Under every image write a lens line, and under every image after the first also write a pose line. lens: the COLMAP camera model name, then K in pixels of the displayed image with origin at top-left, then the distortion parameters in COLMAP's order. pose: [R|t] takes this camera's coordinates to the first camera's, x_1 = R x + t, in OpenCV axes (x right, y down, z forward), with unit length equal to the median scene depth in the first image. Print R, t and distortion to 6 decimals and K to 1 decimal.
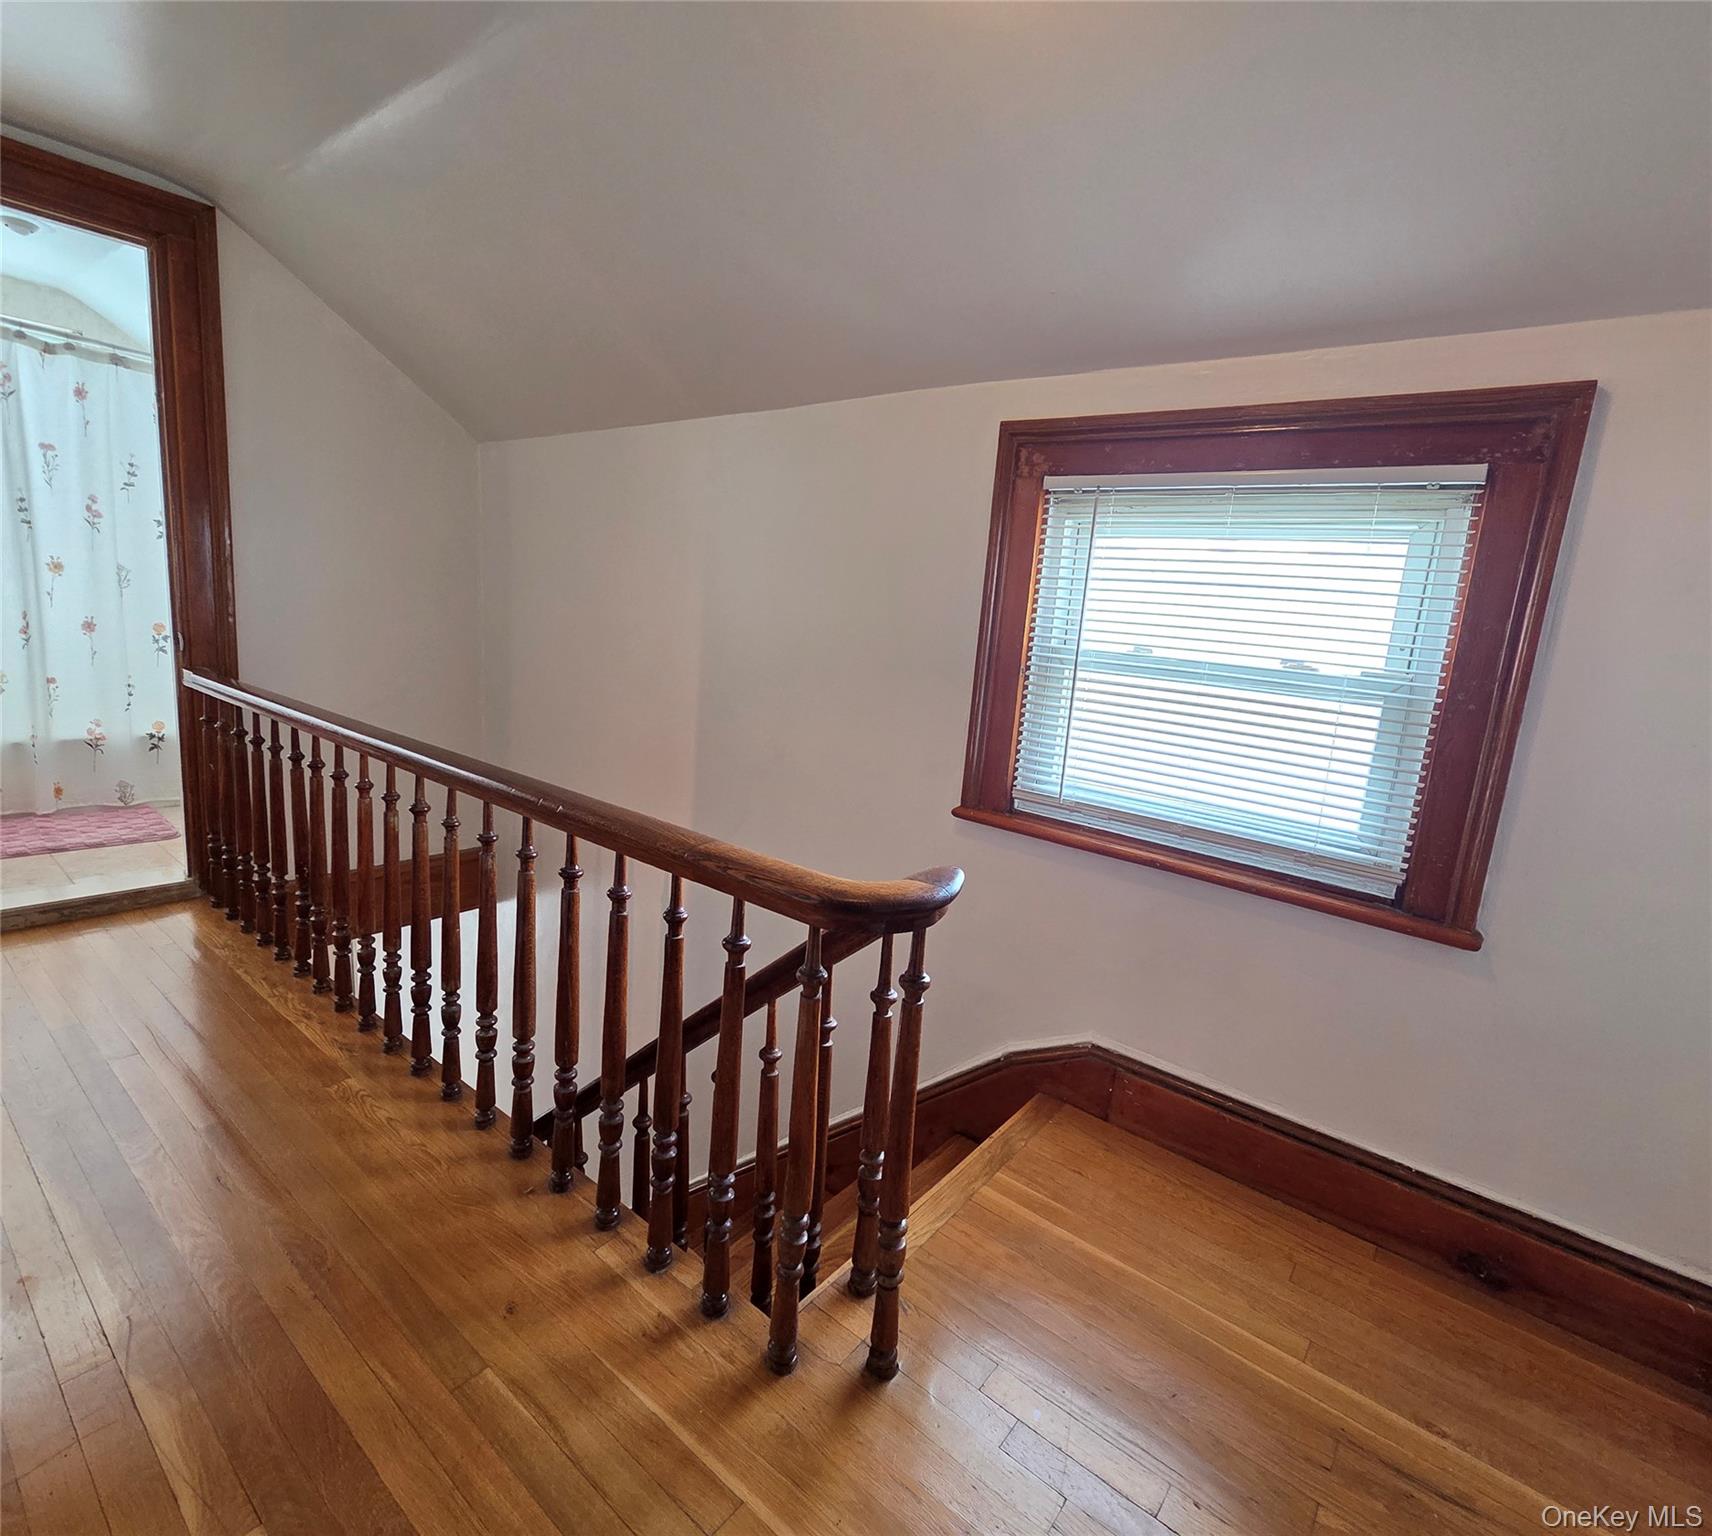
lens RADIAL K [[839.4, 0, 853.9], [0, 839.4, 770.0], [0, 0, 1]] dist [0.001095, -0.002513]
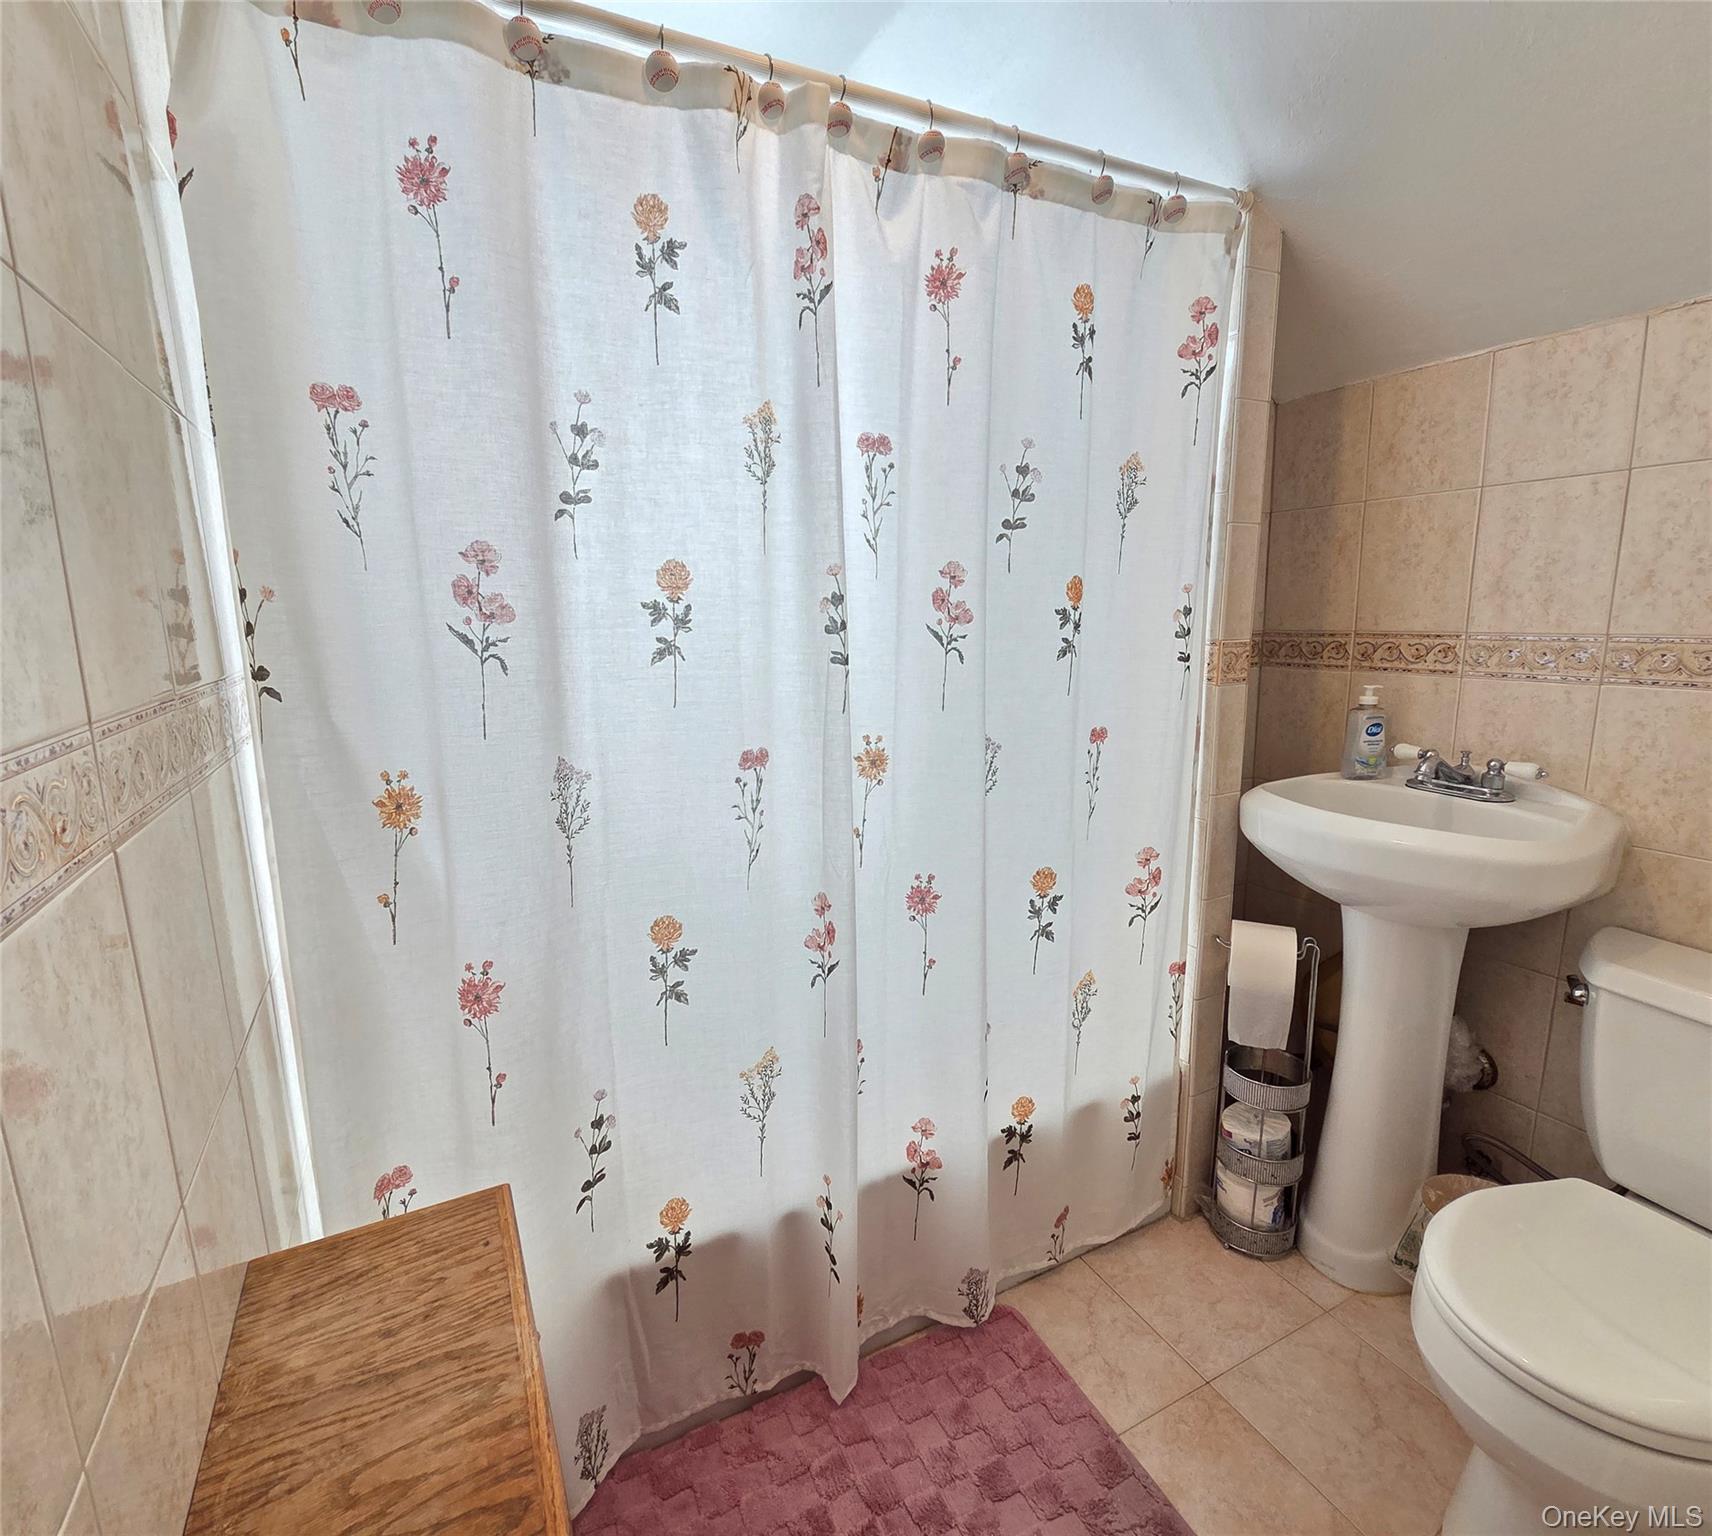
lens RADIAL K [[839.4, 0, 852.1], [0, 839.4, 768.4], [0, 0, 1]] dist [0.001095, -0.002513]
pose [[0.904885, -0.013137, -0.425453, -0.791755], [0.010233, 0.999906, -0.009111, -0.234522], [0.425533, 0.003890, 0.904935, 0.645553]]
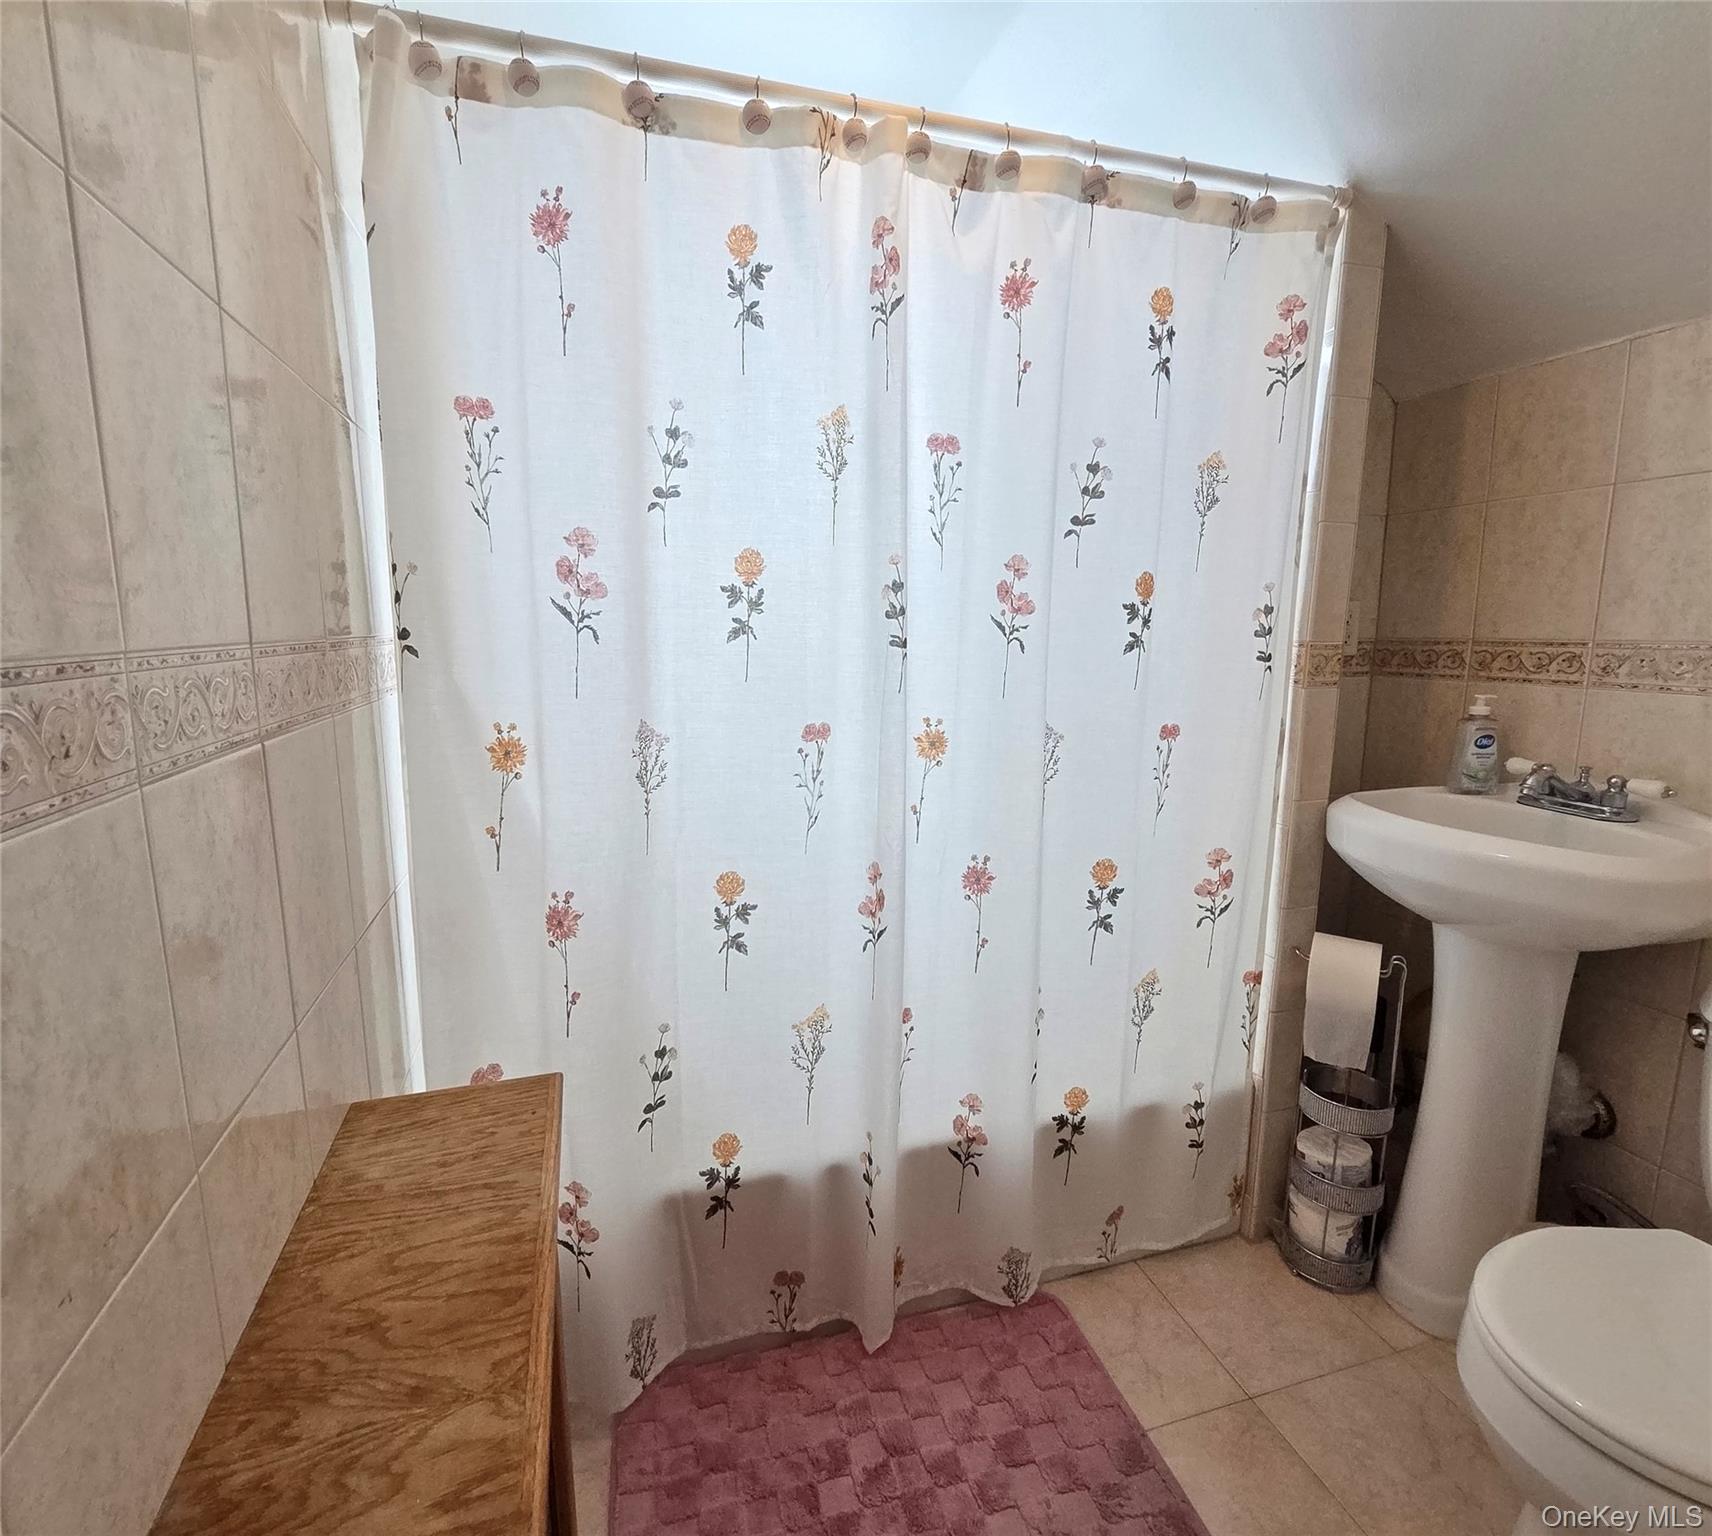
lens RADIAL K [[839.4, 0, 852.7], [0, 839.4, 768.5], [0, 0, 1]] dist [0.001095, -0.002513]
pose [[0.822110, 0.020472, -0.568961, -0.747814], [-0.043756, 0.998669, -0.027292, -0.216344], [0.567645, 0.047333, 0.821912, 0.642314]]
